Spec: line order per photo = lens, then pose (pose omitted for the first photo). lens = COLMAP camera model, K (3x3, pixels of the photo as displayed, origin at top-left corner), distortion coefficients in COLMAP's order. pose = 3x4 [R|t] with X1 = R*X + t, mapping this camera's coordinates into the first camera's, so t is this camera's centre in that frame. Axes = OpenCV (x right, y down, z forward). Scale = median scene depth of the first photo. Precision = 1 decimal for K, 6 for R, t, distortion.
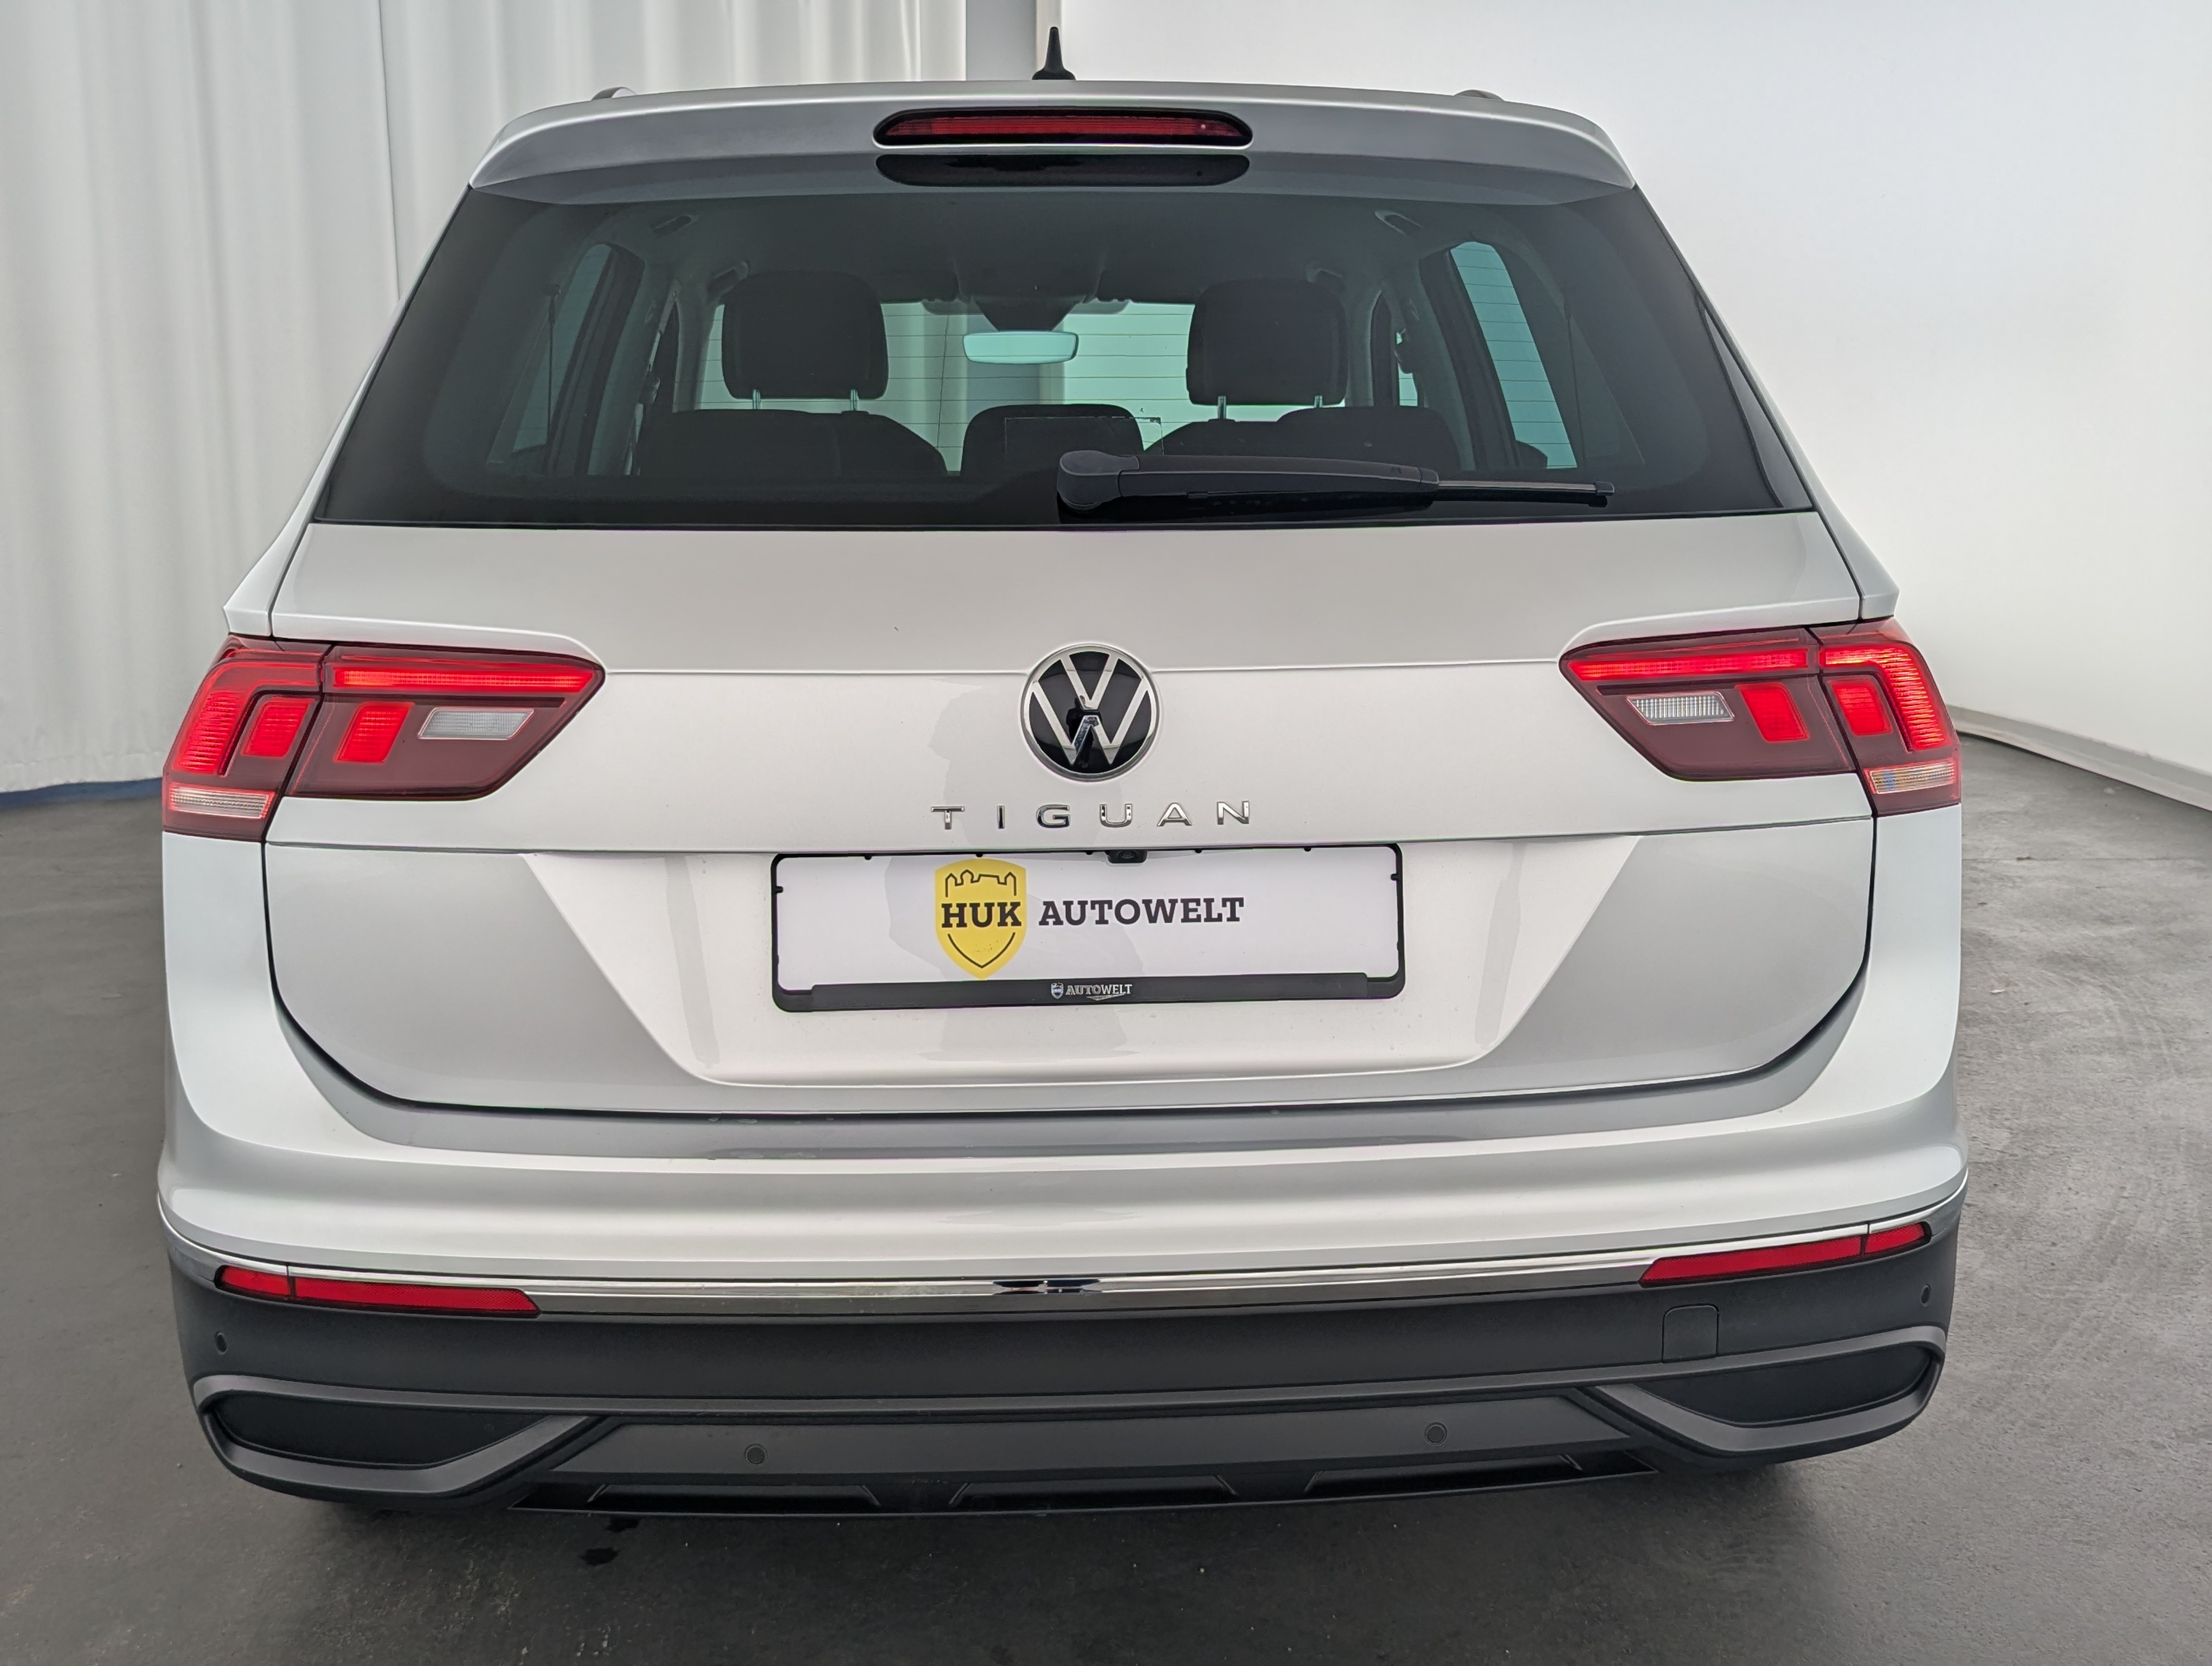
lens RADIAL K [[2320.3, 0, 1106.0], [0, 2320.3, 833.0], [0, 0, 1]] dist [0.136663, -0.320686]
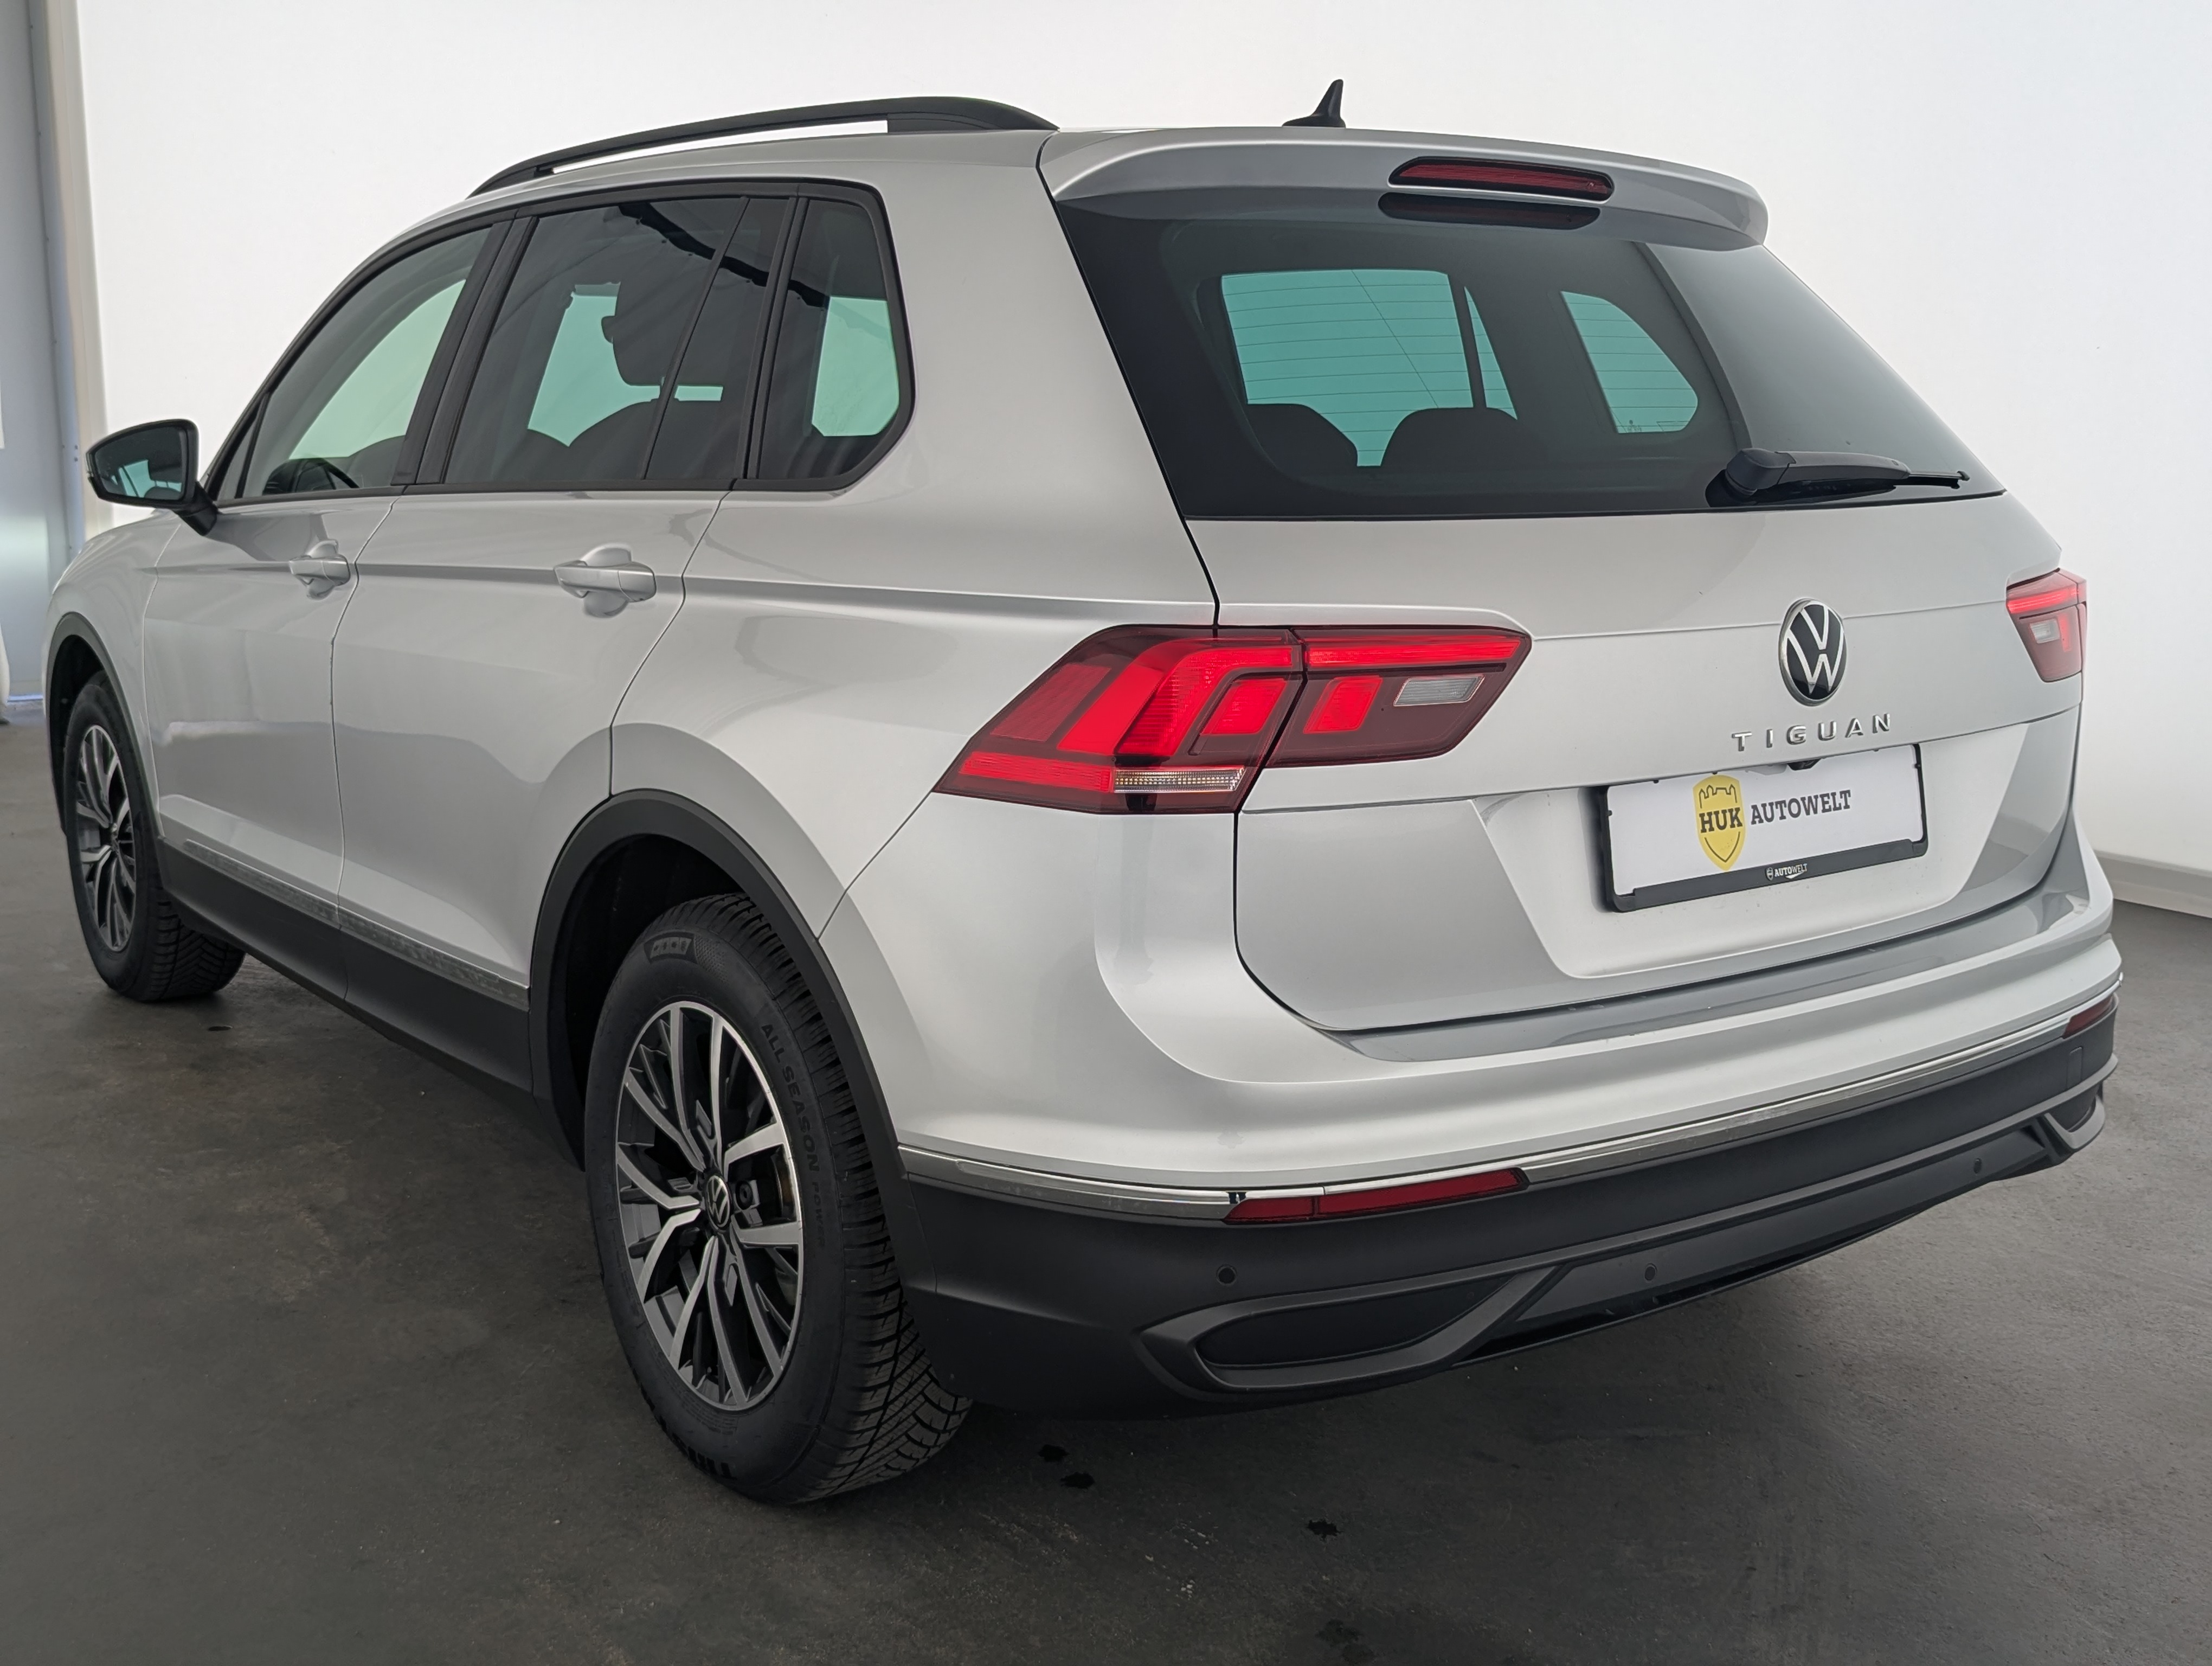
lens RADIAL K [[2320.3, 0, 1106.0], [0, 2320.3, 833.0], [0, 0, 1]] dist [0.136663, -0.320686]
pose [[0.832022, -0.090525, 0.547307, -1.019439], [0.083765, 0.995785, 0.037363, -0.032639], [-0.548382, 0.014758, 0.836097, 0.127835]]
